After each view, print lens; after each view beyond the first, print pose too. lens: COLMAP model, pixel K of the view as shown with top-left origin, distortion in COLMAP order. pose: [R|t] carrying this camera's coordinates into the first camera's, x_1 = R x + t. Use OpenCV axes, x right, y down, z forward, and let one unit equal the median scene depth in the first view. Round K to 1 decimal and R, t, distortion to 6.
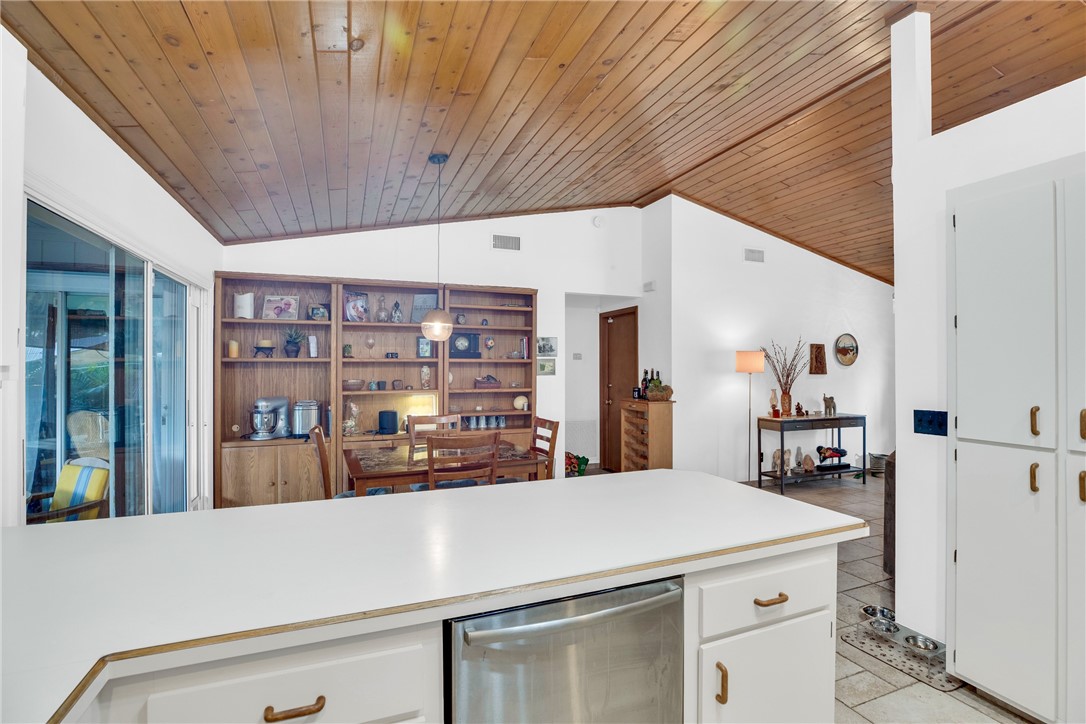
lens RADIAL K [[499.8, 0, 550.4], [0, 499.8, 372.2], [0, 0, 1]] dist [-0.041882, 0.011258]
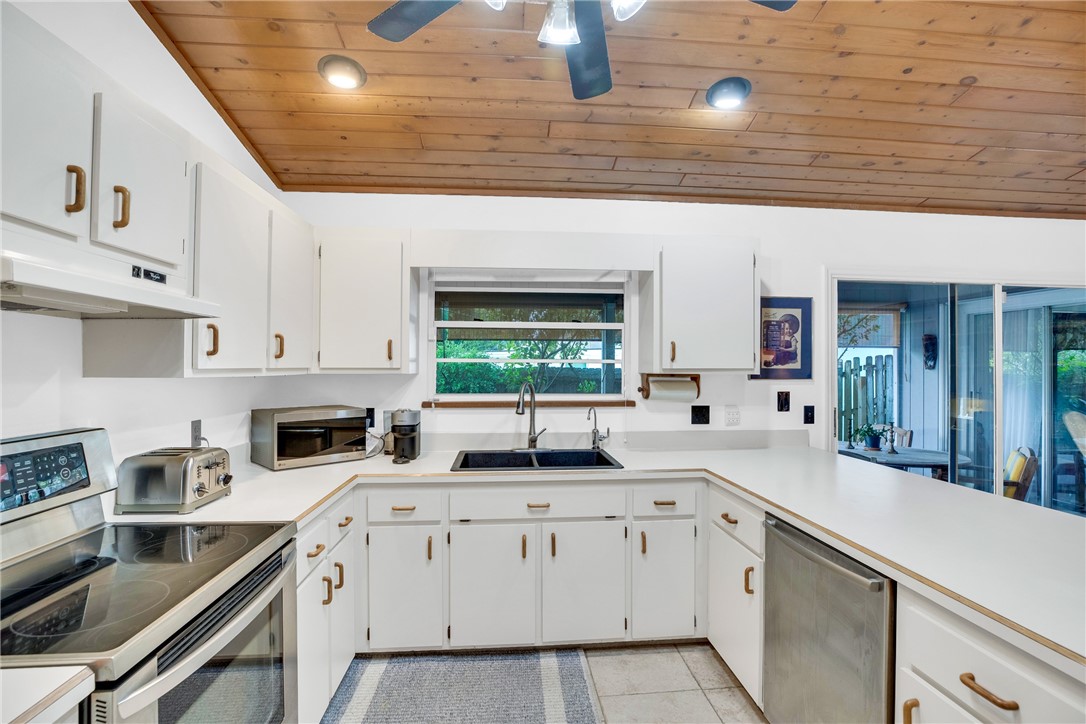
lens RADIAL K [[499.8, 0, 554.9], [0, 499.8, 362.2], [0, 0, 1]] dist [-0.041882, 0.011258]
pose [[-0.303196, -0.010430, -0.952871, 0.355487], [-0.018948, 0.999808, -0.004915, -0.003150], [0.952740, 0.016565, -0.303335, 0.180667]]
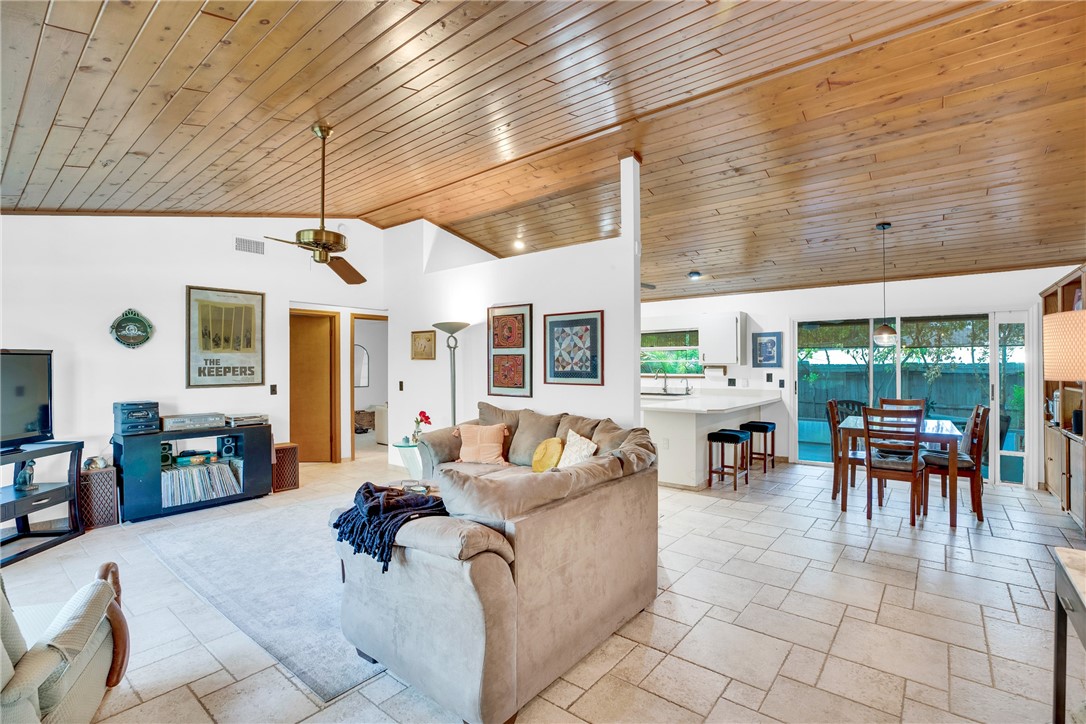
lens RADIAL K [[499.8, 0, 546.9], [0, 499.8, 361.8], [0, 0, 1]] dist [-0.041882, 0.011258]
pose [[-0.870791, -0.002670, -0.491646, 0.936219], [-0.006696, 0.999957, 0.006429, -0.012279], [0.491608, 0.008890, -0.870771, 1.200112]]
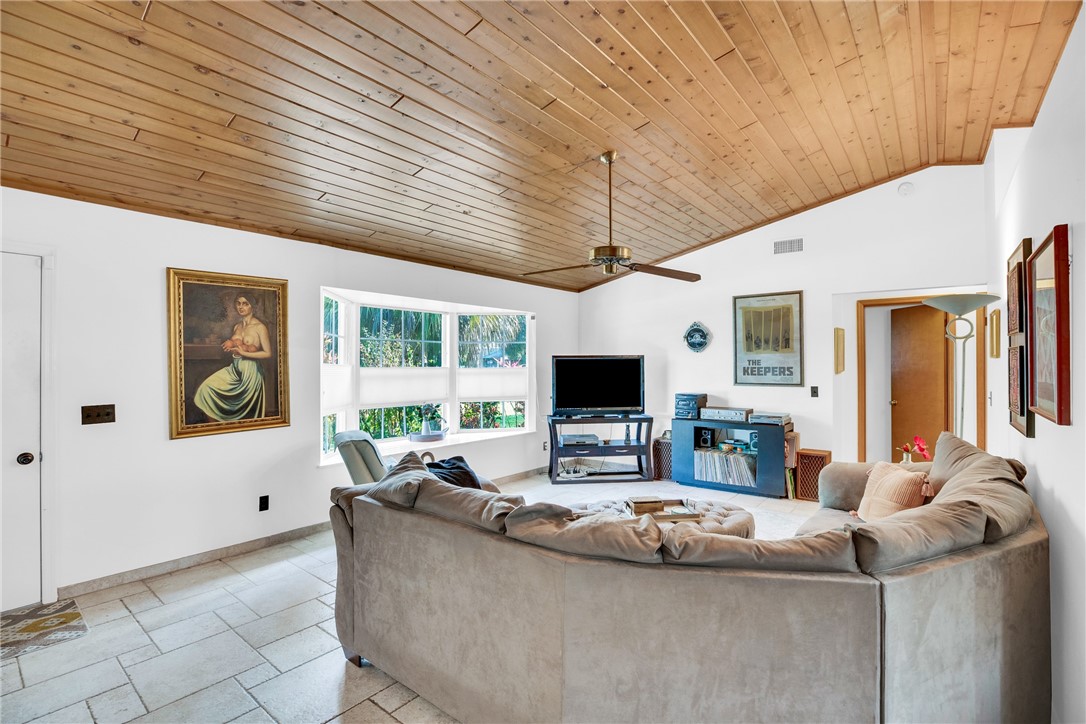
lens RADIAL K [[499.8, 0, 548.0], [0, 499.8, 359.0], [0, 0, 1]] dist [-0.041882, 0.011258]
pose [[-0.489907, 0.005683, 0.871756, 0.288502], [0.011852, 0.999930, 0.000142, -0.014007], [-0.871694, 0.010401, -0.489940, 0.930923]]
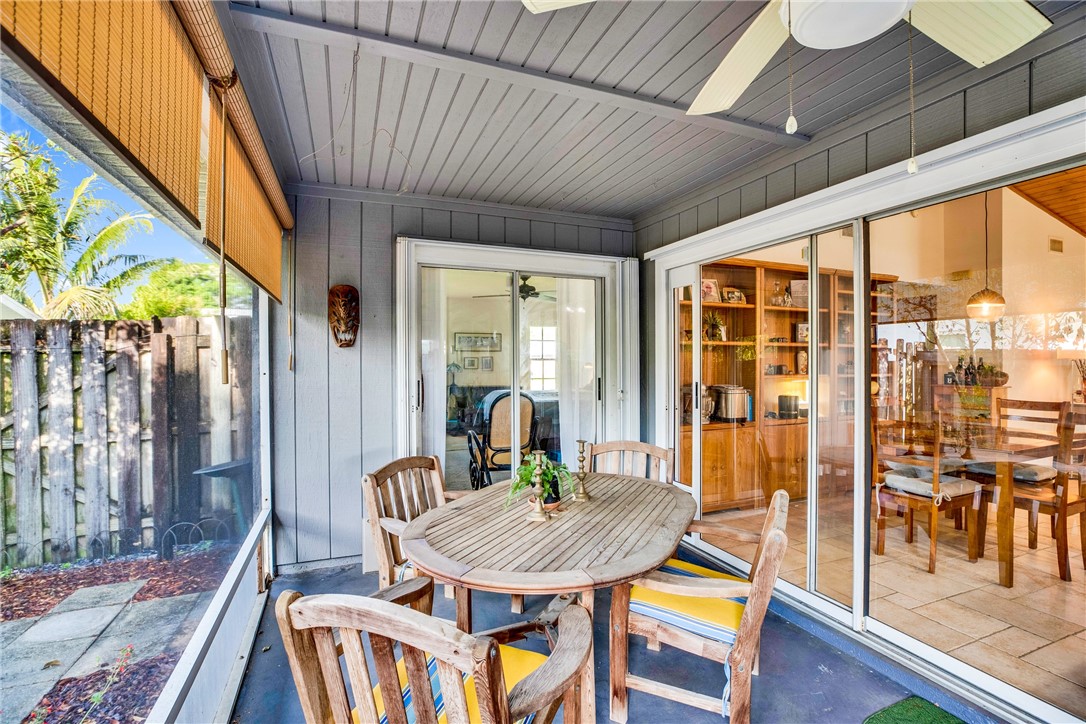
lens RADIAL K [[499.8, 0, 553.8], [0, 499.8, 360.5], [0, 0, 1]] dist [-0.041882, 0.011258]
pose [[0.999995, -0.000277, 0.003100, -0.740914], [0.000317, 0.999916, -0.012958, 0.019632], [-0.003096, 0.012959, 0.999911, 0.002899]]
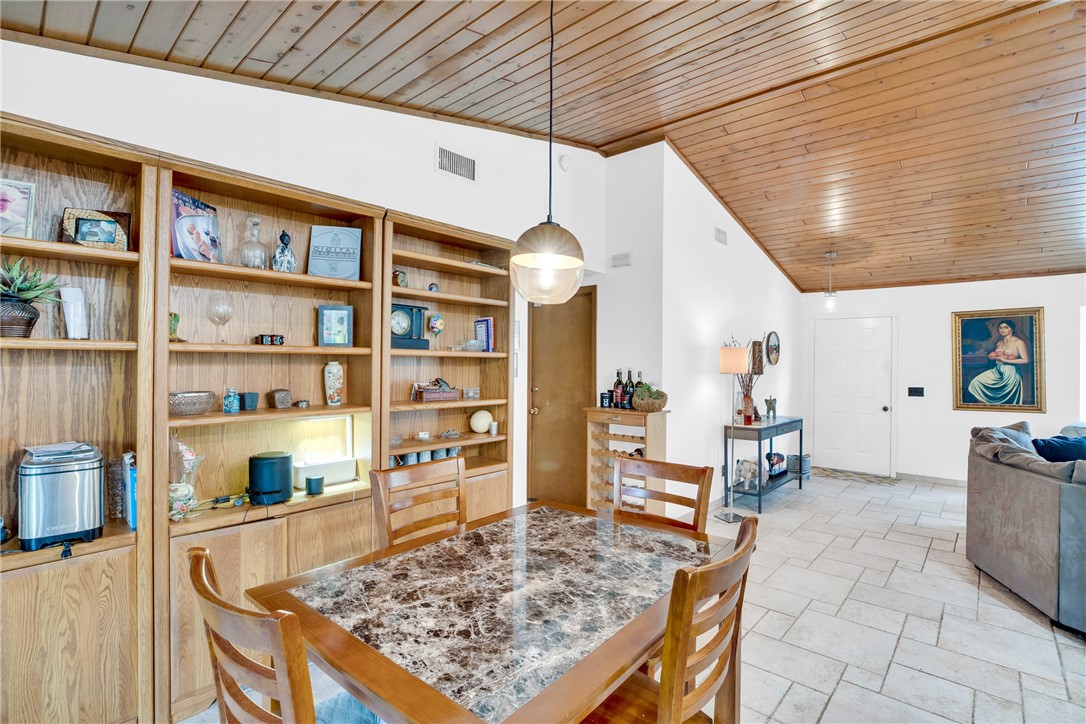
lens RADIAL K [[499.8, 0, 544.9], [0, 499.8, 364.6], [0, 0, 1]] dist [-0.041882, 0.011258]
pose [[0.900369, 0.006552, 0.435078, -0.273209], [-0.003495, 0.999963, -0.007826, -0.006063], [-0.435114, 0.005526, 0.900359, 0.420941]]
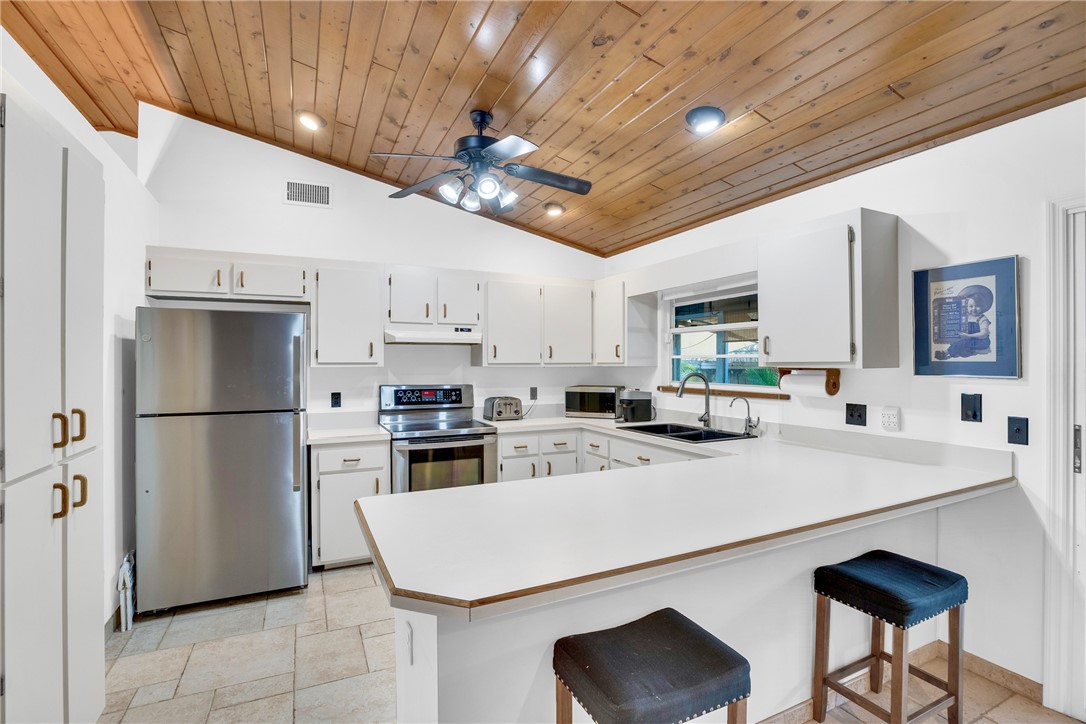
lens RADIAL K [[499.8, 0, 550.8], [0, 499.8, 362.2], [0, 0, 1]] dist [-0.041882, 0.011258]
pose [[-0.997336, 0.000359, -0.072938, 0.083803], [-0.000735, 0.999888, 0.014978, -0.009574], [0.072935, 0.014992, -0.997224, 0.681037]]
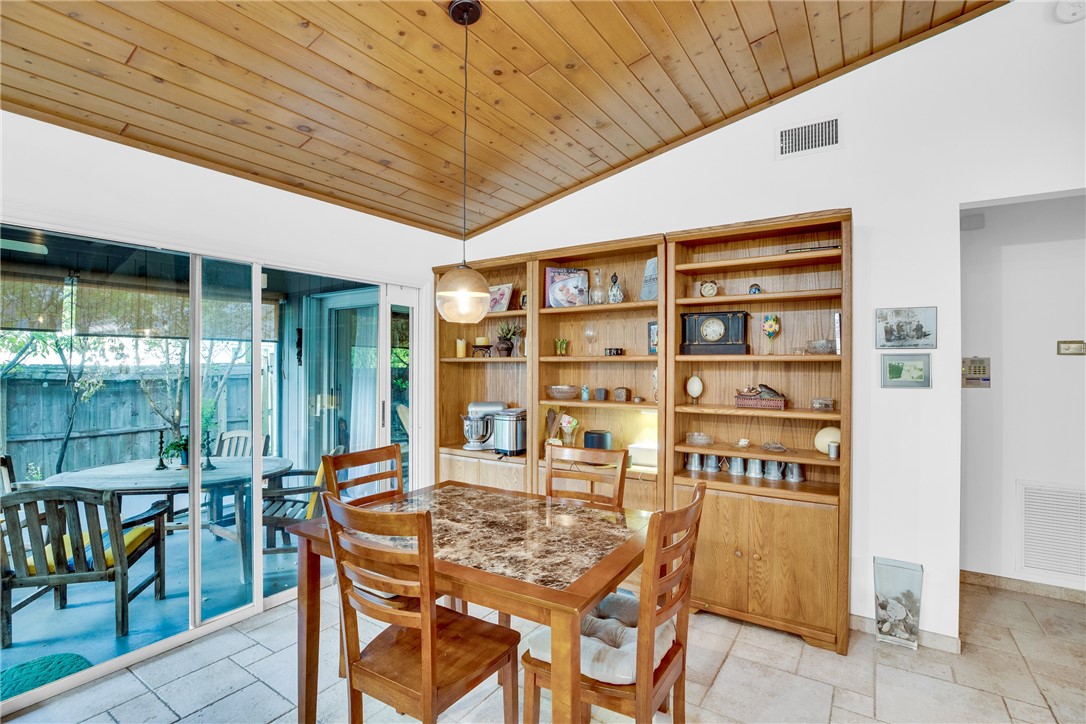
lens RADIAL K [[499.8, 0, 547.8], [0, 499.8, 362.2], [0, 0, 1]] dist [-0.041882, 0.011258]
pose [[0.574062, -0.002412, -0.818808, 0.193001], [-0.010950, 0.999884, -0.010623, -0.010306], [0.818738, 0.015064, 0.573969, 0.500532]]
